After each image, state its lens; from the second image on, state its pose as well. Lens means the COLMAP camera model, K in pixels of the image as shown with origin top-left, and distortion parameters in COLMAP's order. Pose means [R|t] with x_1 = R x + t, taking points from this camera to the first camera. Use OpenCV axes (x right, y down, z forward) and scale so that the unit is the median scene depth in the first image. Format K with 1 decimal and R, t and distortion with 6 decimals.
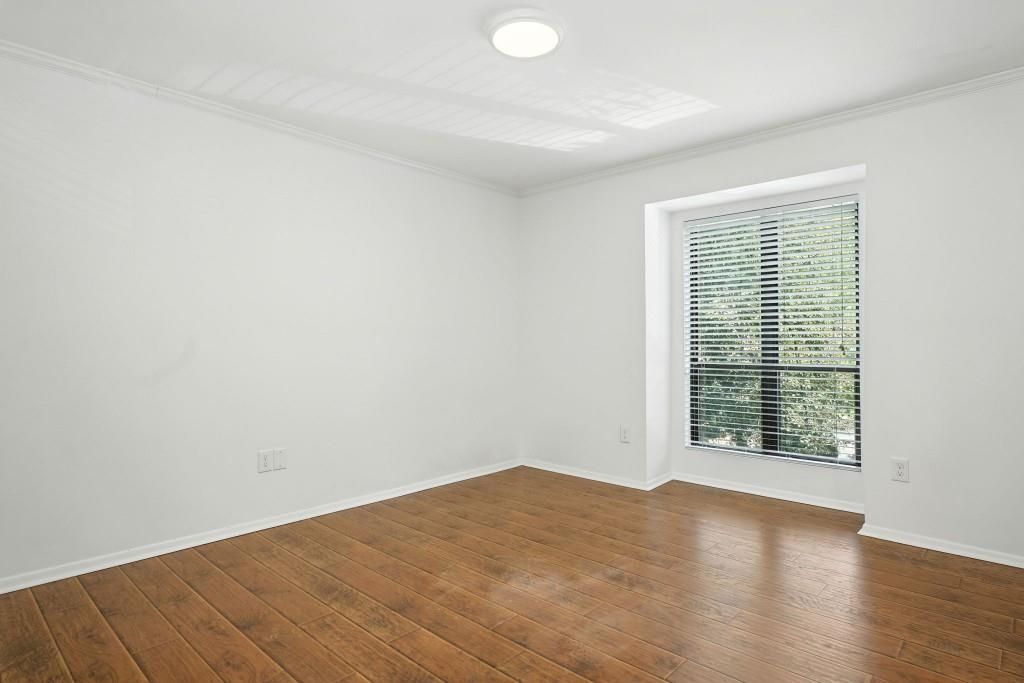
lens RADIAL K [[527.6, 0, 518.4], [0, 527.6, 343.4], [0, 0, 1]] dist [-0.006636, -0.000717]
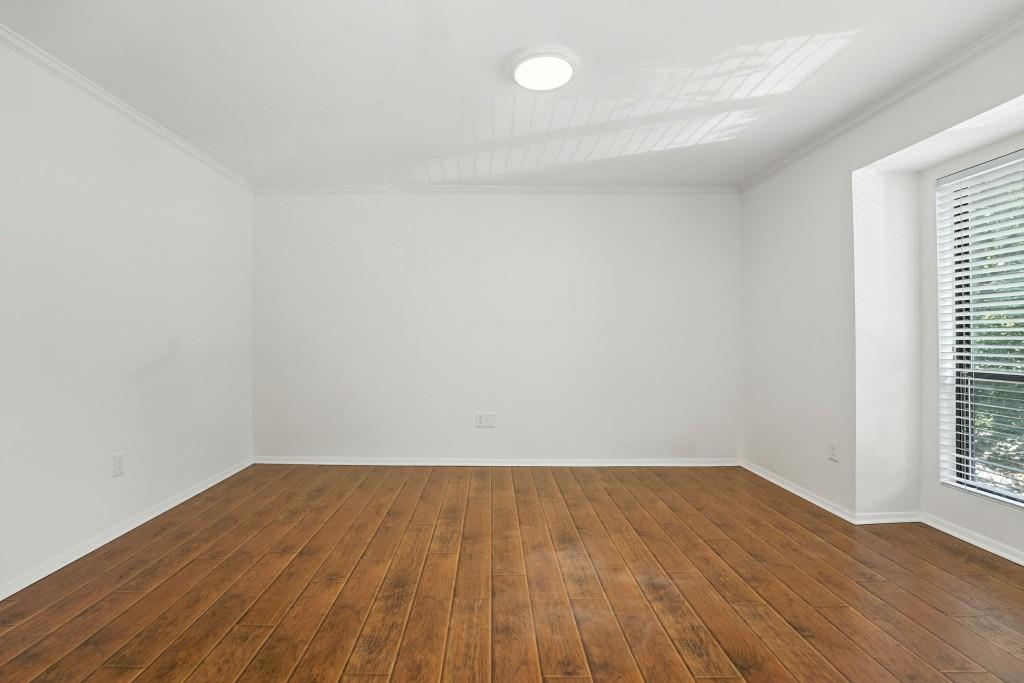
lens RADIAL K [[438.1, 0, 511.8], [0, 438.1, 338.0], [0, 0, 1]] dist [-0.024486, 0.001084]
pose [[0.703161, 0.003171, -0.711024, 0.406922], [-0.008201, 0.999960, -0.003651, 0.000063], [0.710984, 0.008398, 0.703158, 0.188647]]
